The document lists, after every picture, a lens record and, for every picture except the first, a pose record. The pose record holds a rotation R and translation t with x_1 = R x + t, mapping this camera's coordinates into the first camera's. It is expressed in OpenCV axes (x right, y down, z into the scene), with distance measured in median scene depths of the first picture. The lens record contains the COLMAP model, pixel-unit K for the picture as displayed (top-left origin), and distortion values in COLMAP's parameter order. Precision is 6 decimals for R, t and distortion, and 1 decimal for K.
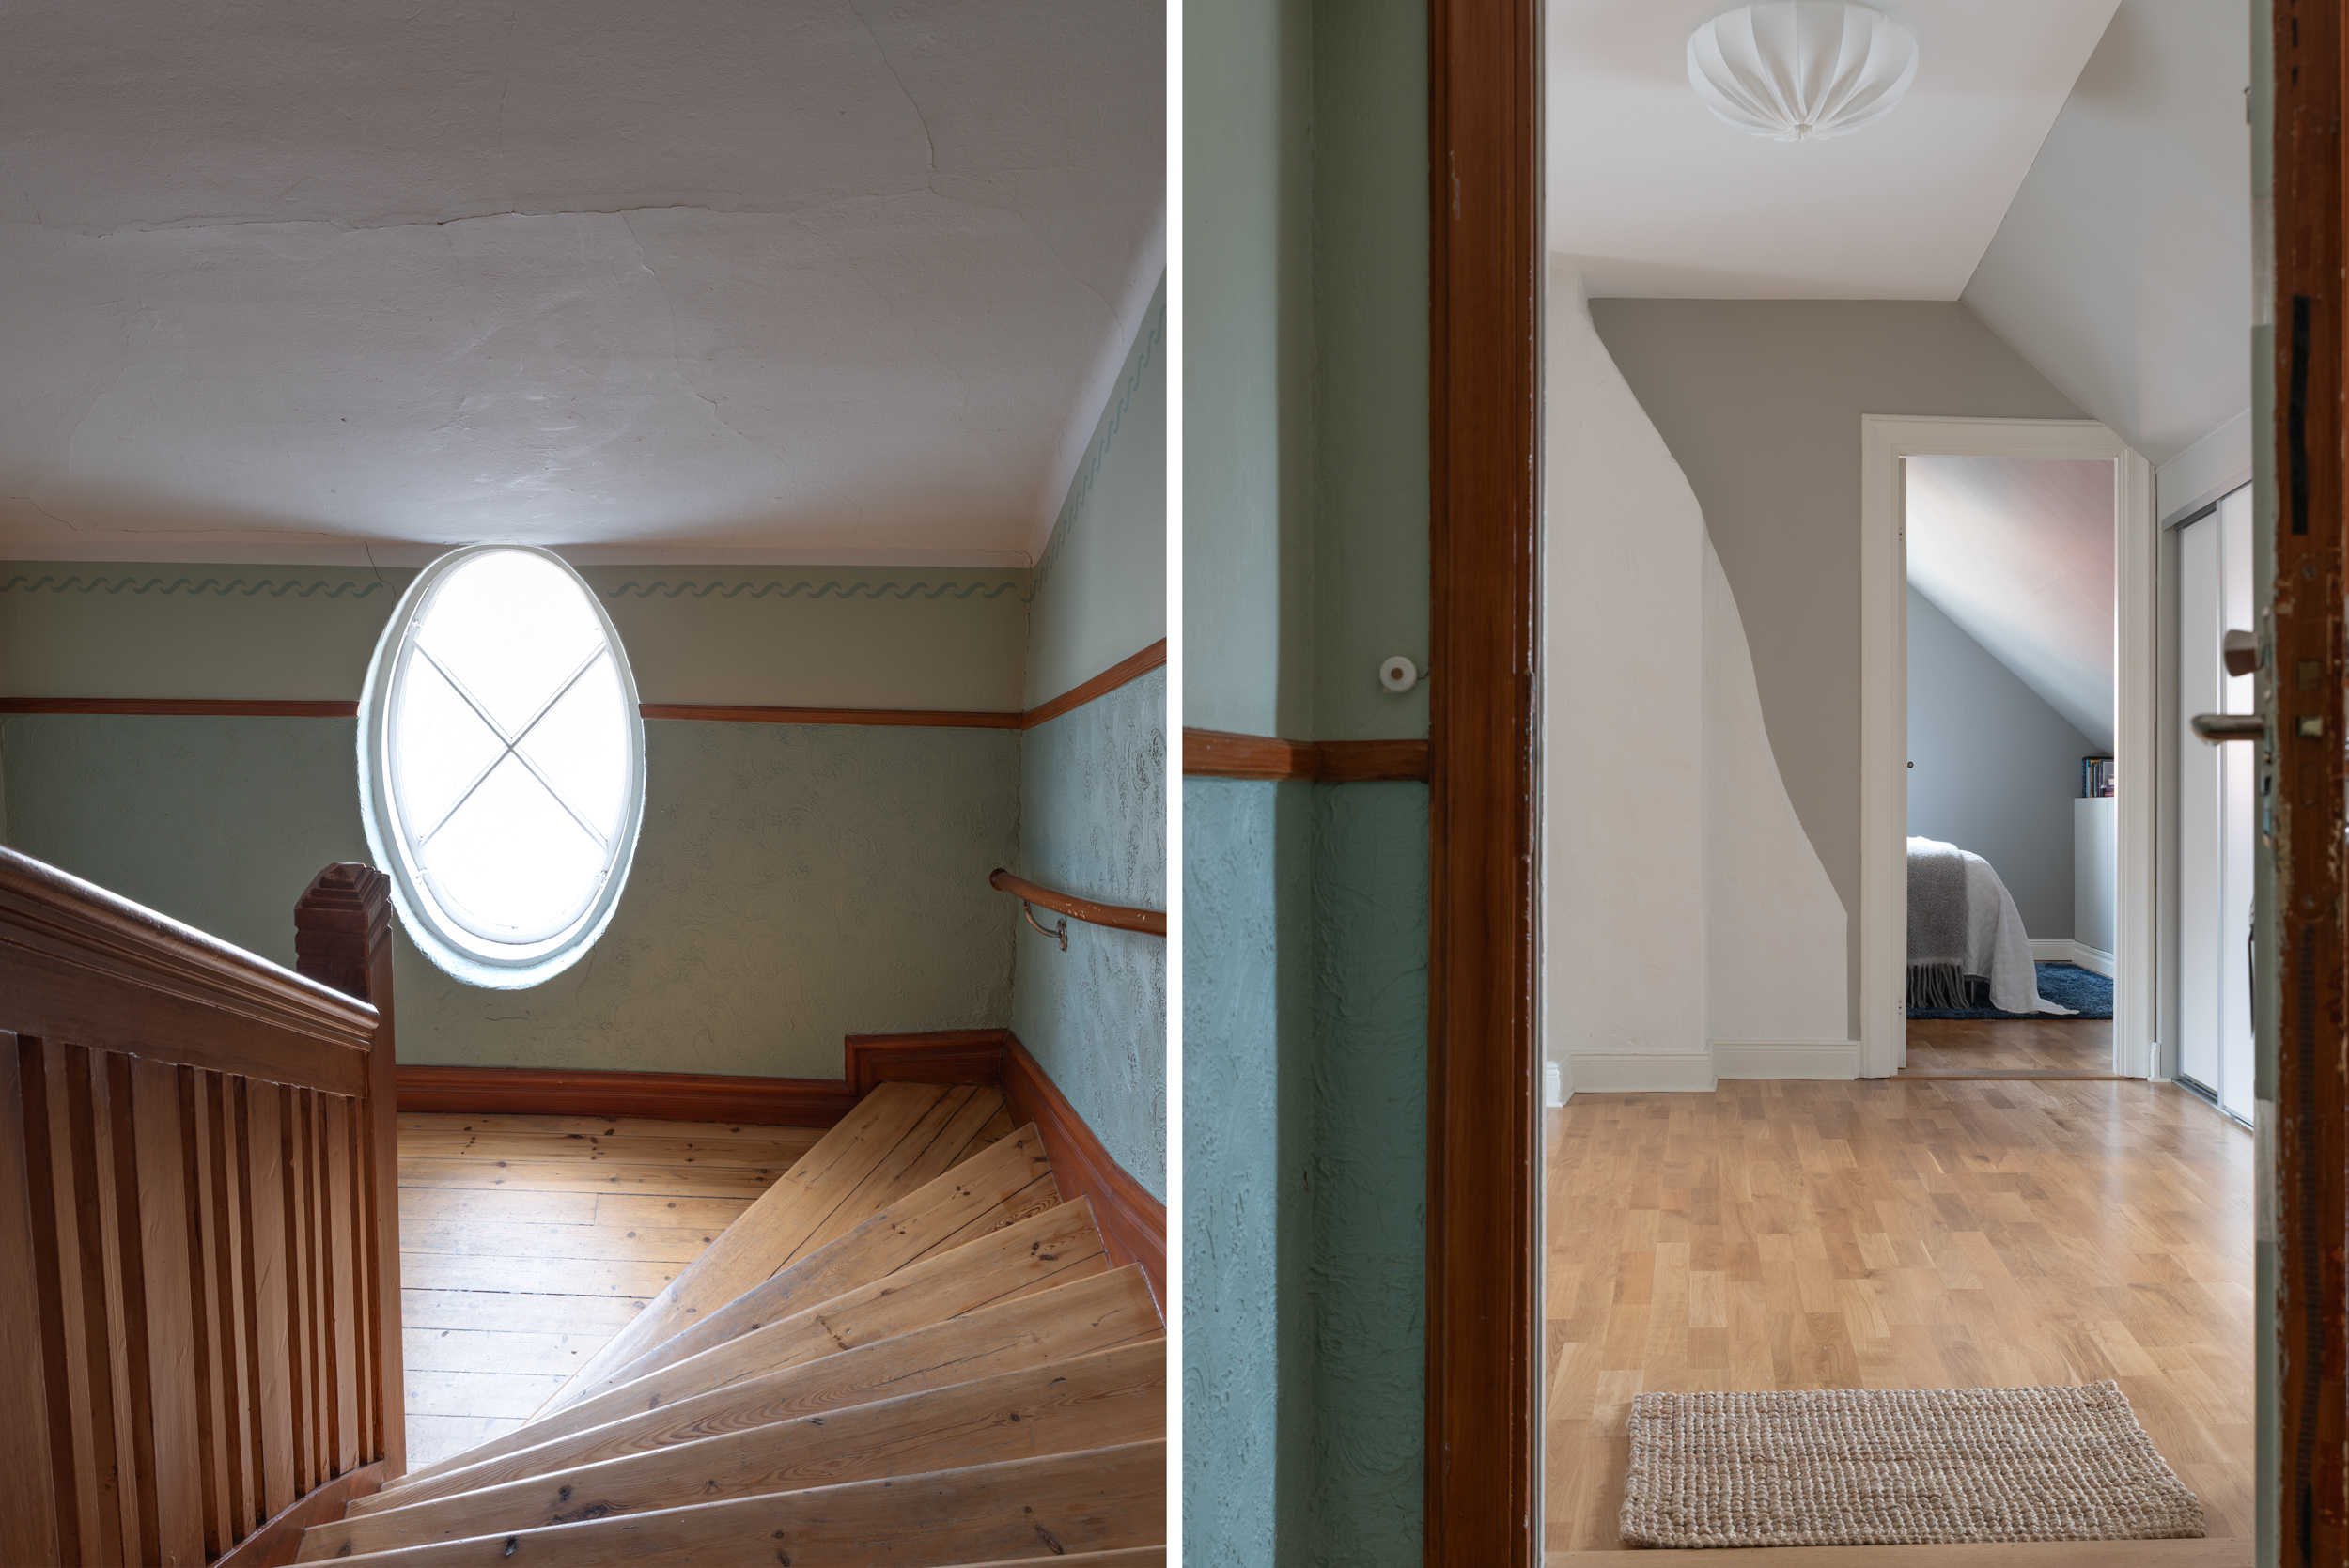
lens RADIAL K [[2132.8, 0, 1178.0], [0, 2132.8, 778.9], [0, 0, 1]] dist [0.010015, 0.000000]
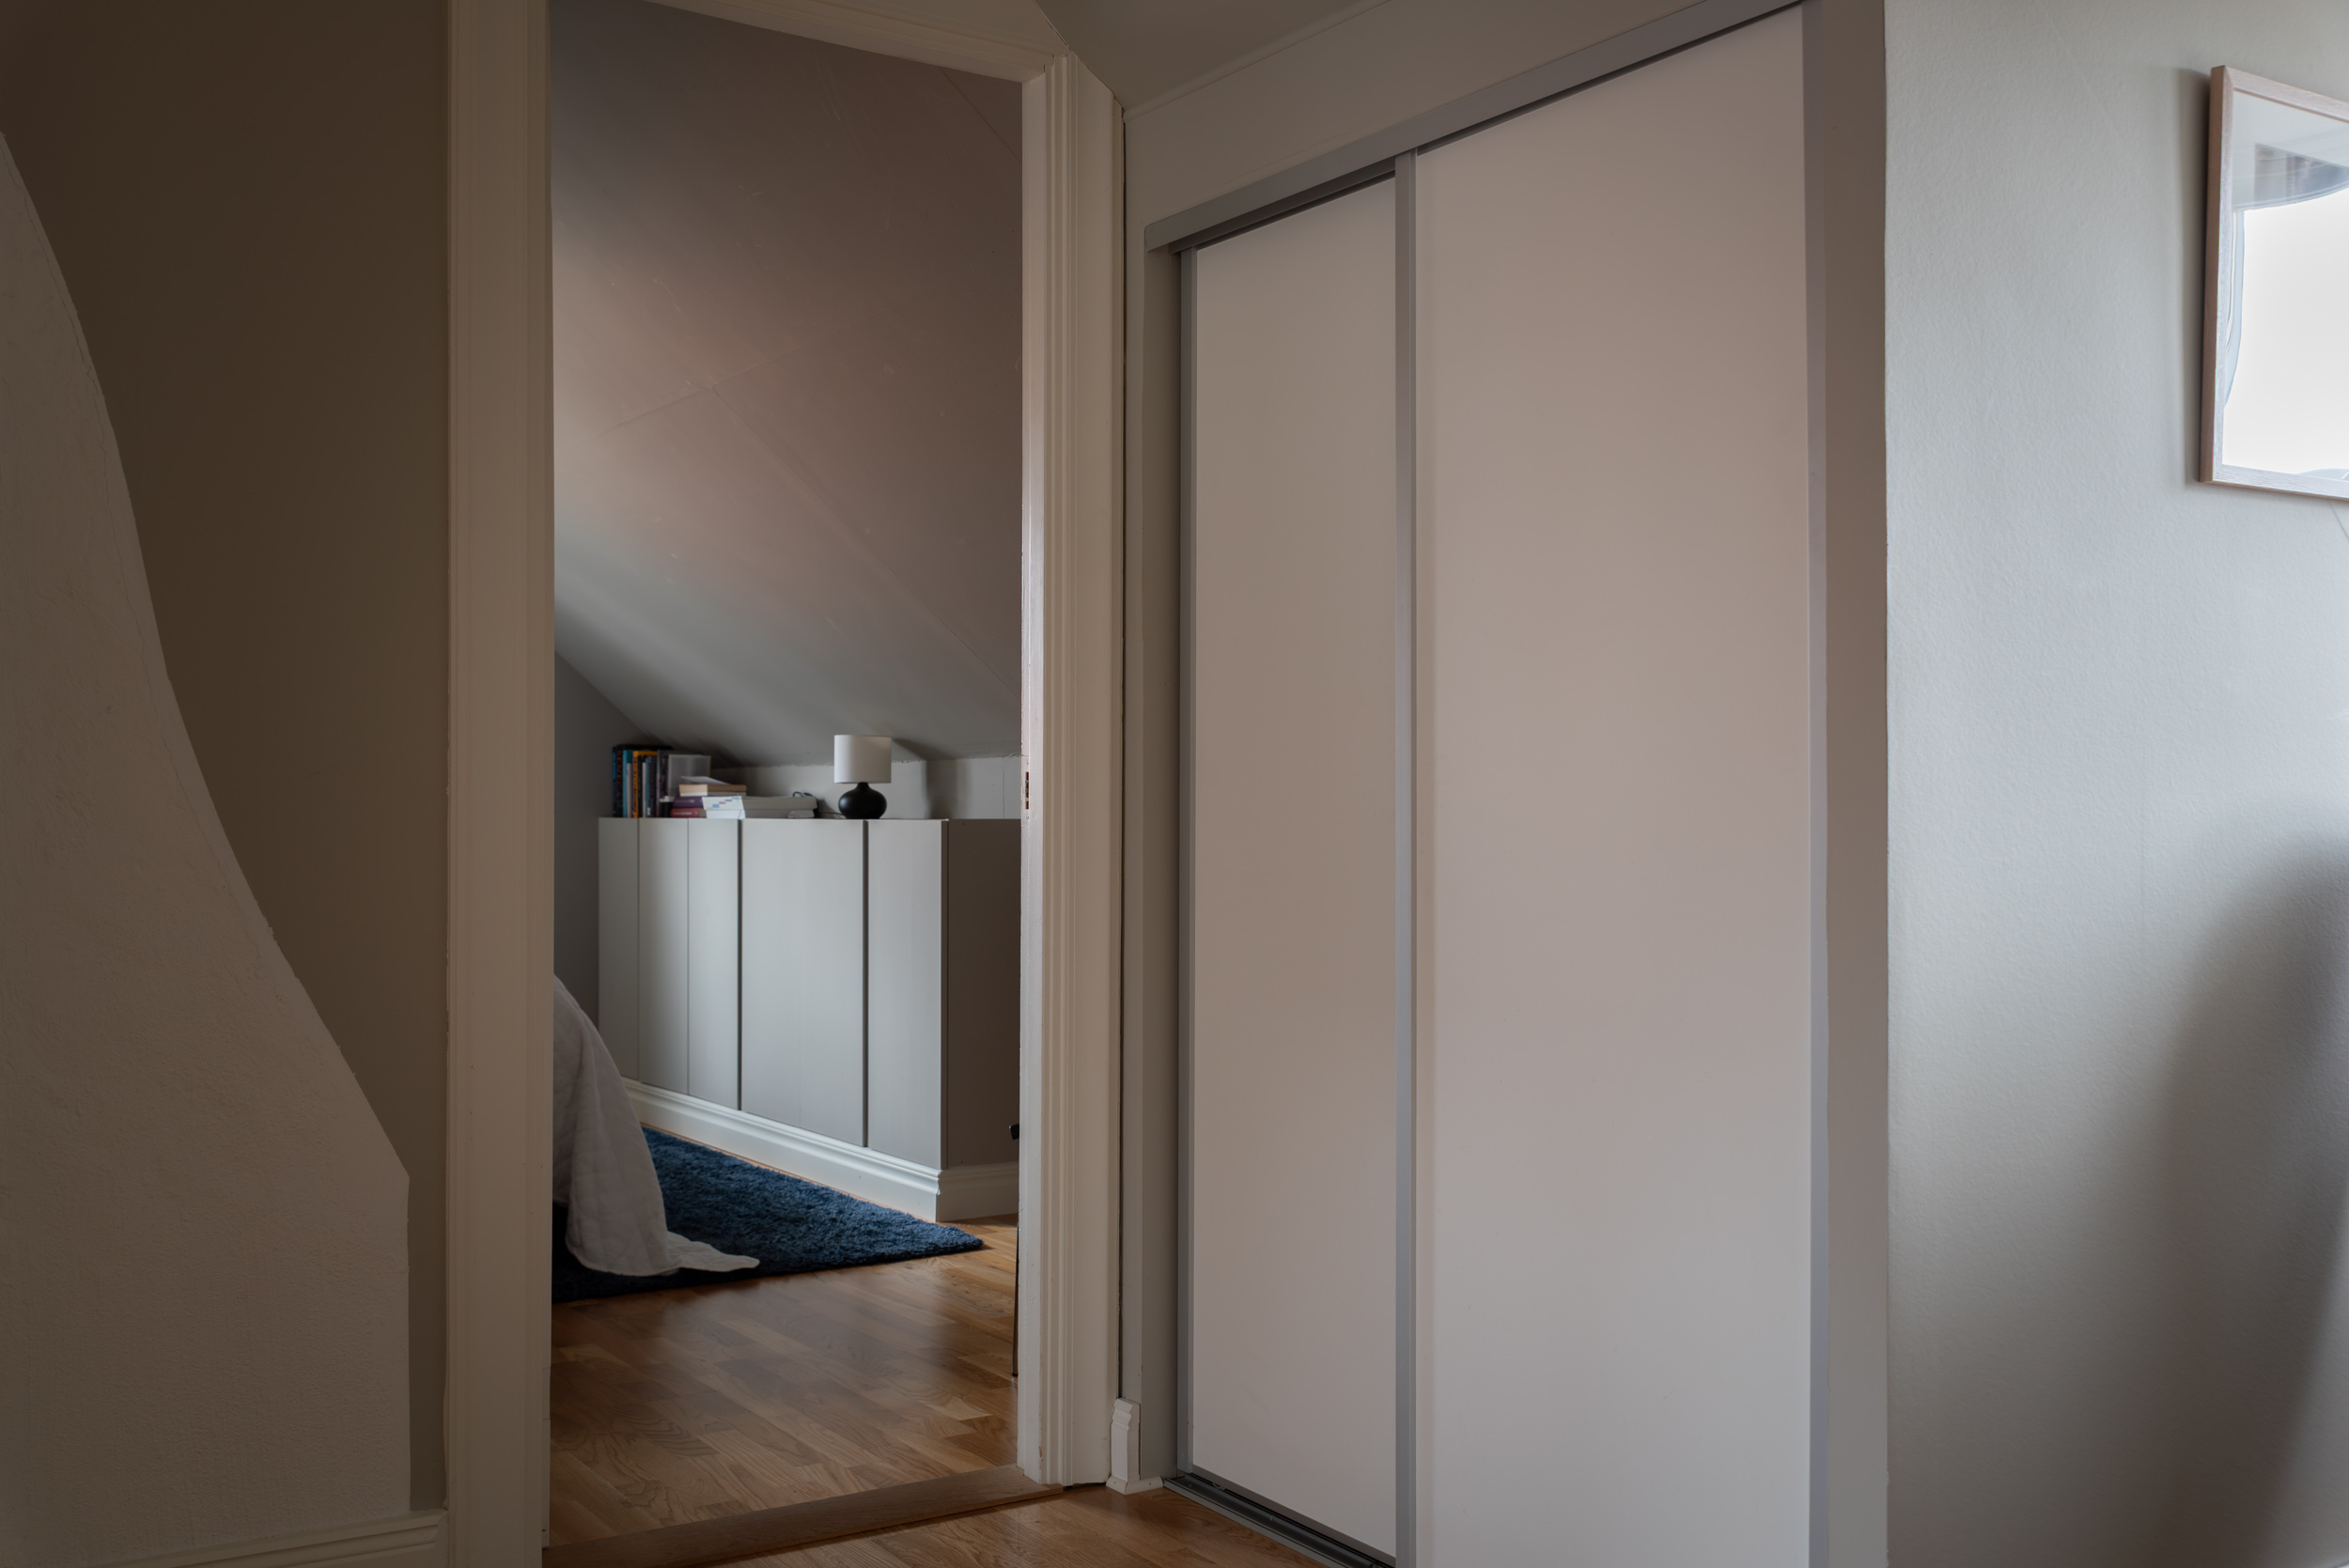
lens RADIAL K [[2132.8, 0, 1181.4], [0, 2132.8, 762.0], [0, 0, 1]] dist [0.010015, 0.000000]
pose [[0.660961, 0.003310, 0.750413, 0.123173], [-0.004710, 0.999989, -0.000263, -0.008599], [-0.750405, -0.003361, 0.660969, 0.654009]]
